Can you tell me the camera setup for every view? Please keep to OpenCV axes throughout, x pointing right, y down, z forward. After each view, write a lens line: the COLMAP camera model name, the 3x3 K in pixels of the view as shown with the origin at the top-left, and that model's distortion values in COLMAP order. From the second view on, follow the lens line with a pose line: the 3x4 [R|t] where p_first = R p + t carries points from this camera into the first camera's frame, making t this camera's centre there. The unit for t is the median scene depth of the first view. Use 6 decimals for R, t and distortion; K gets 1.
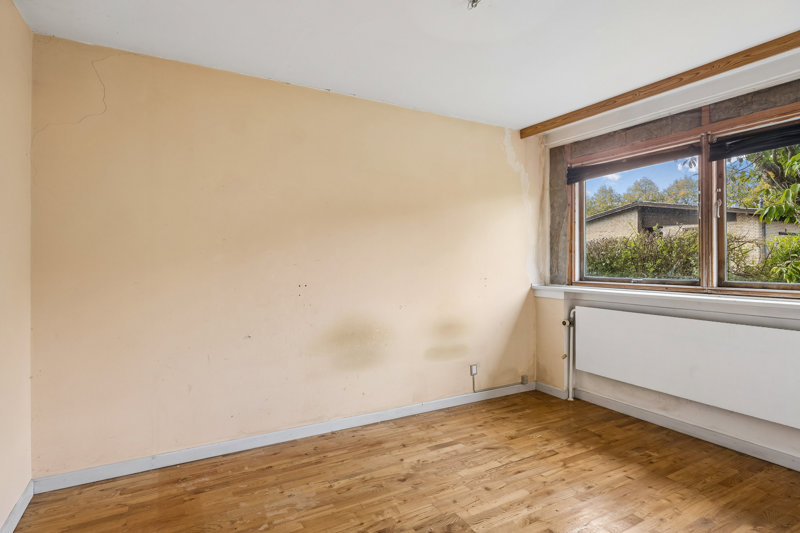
lens RADIAL K [[420.8, 0, 398.3], [0, 420.8, 265.1], [0, 0, 1]] dist [0.004948, 0.000245]
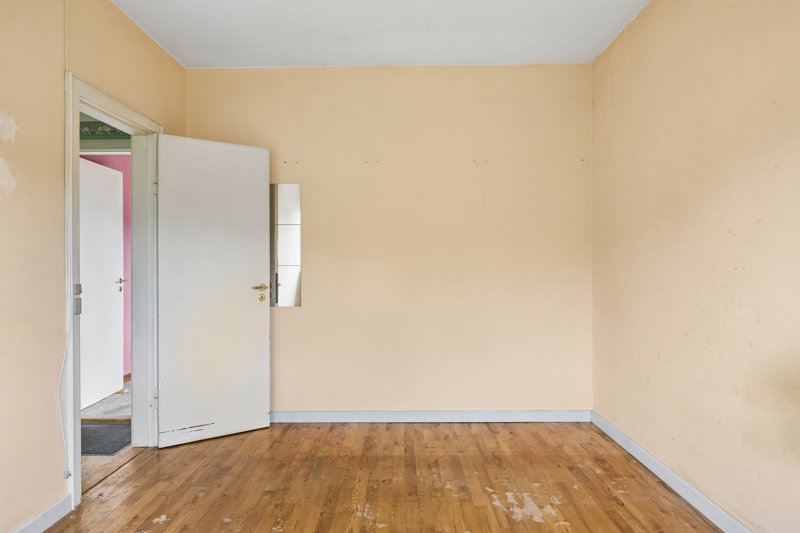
lens RADIAL K [[501.7, 0, 399.4], [0, 501.7, 263.8], [0, 0, 1]] dist [0.001576, 0.000512]
pose [[-0.497249, 0.002347, -0.867605, 0.752307], [-0.003111, 0.999985, 0.004488, 0.056967], [0.867602, 0.004930, -0.497234, 1.248280]]
